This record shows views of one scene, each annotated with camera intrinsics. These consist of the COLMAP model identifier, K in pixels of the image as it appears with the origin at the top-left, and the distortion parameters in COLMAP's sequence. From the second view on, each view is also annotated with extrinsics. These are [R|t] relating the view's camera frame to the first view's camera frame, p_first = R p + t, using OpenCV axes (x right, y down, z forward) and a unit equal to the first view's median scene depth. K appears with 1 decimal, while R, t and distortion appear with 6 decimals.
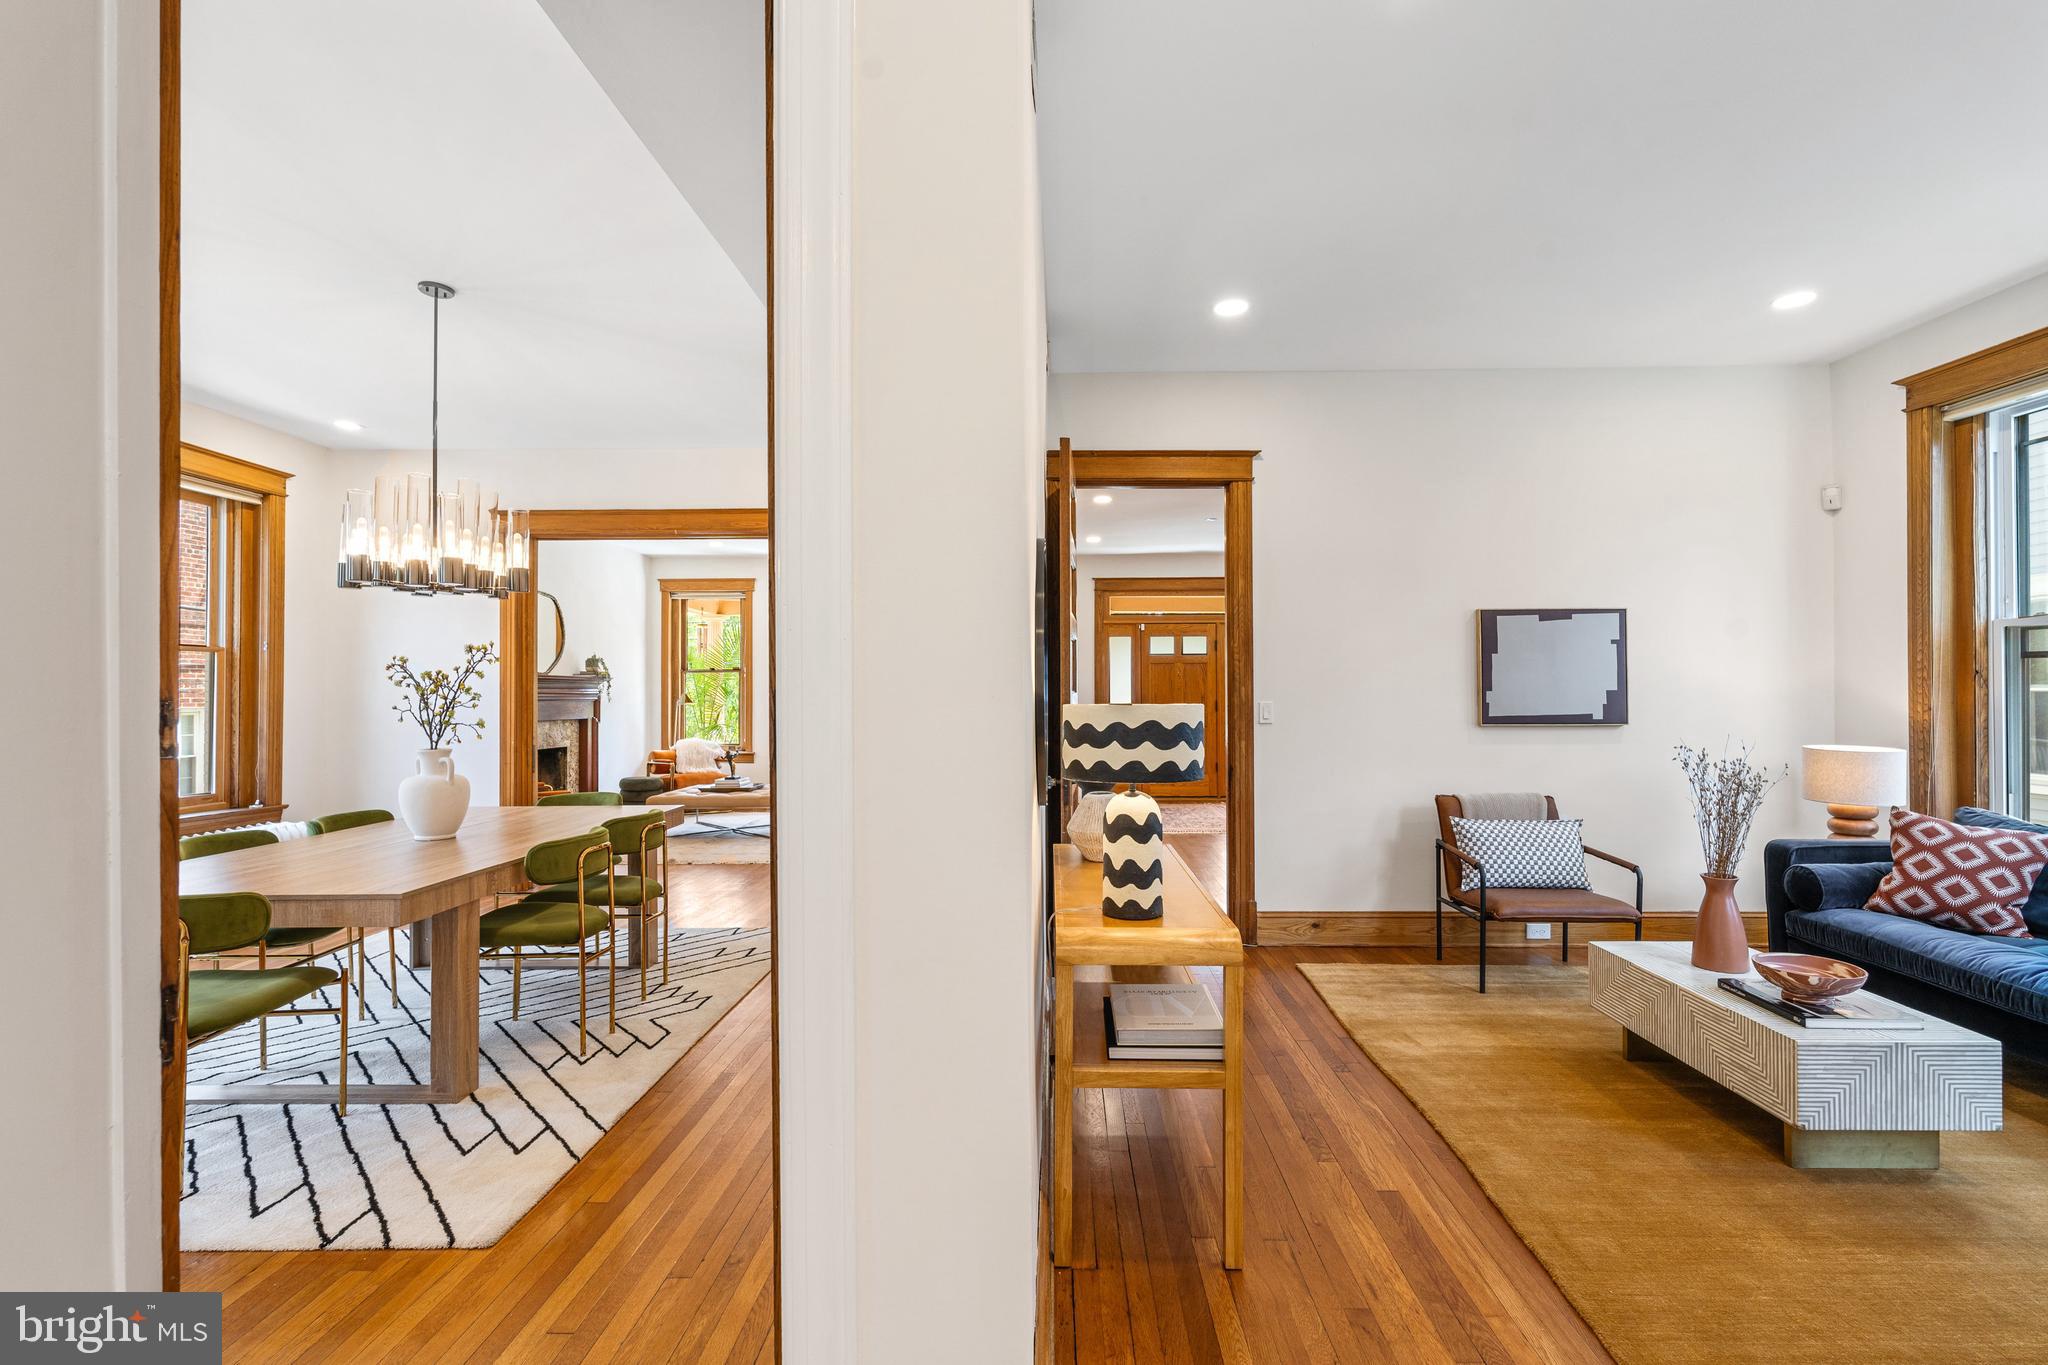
lens RADIAL K [[938.4, 0, 1044.4], [0, 938.4, 683.5], [0, 0, 1]] dist [-0.004420, -0.000200]
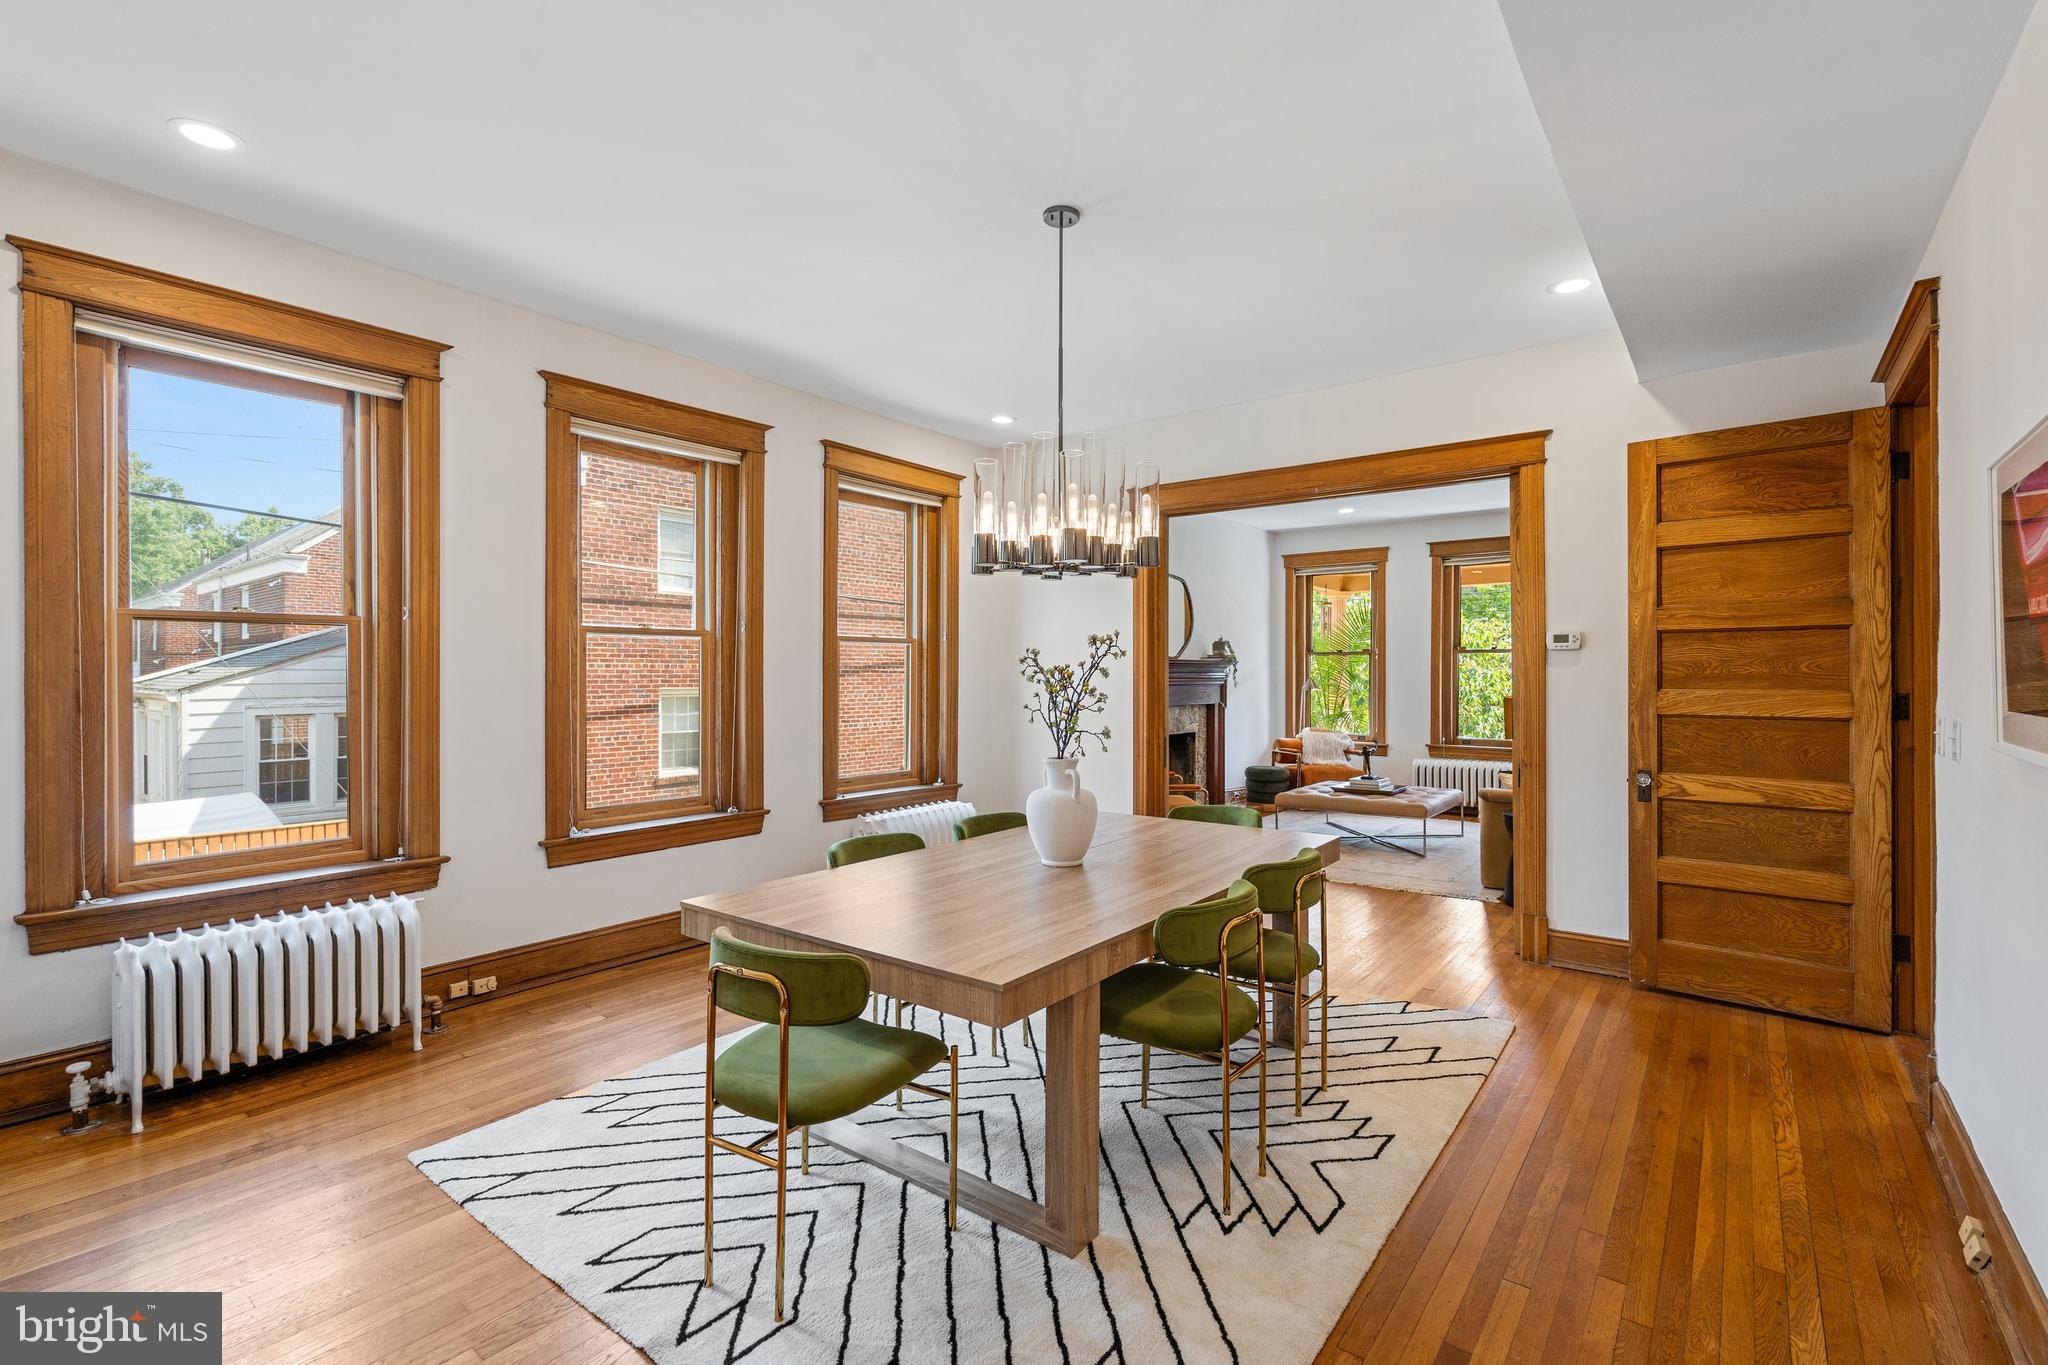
lens RADIAL K [[938.4, 0, 1022.2], [0, 938.4, 666.4], [0, 0, 1]] dist [-0.004420, -0.000200]
pose [[0.796055, 0.001331, -0.605223, -0.162294], [0.002172, 0.999985, 0.005056, -0.017452], [0.605221, -0.005339, 0.796040, 0.298212]]
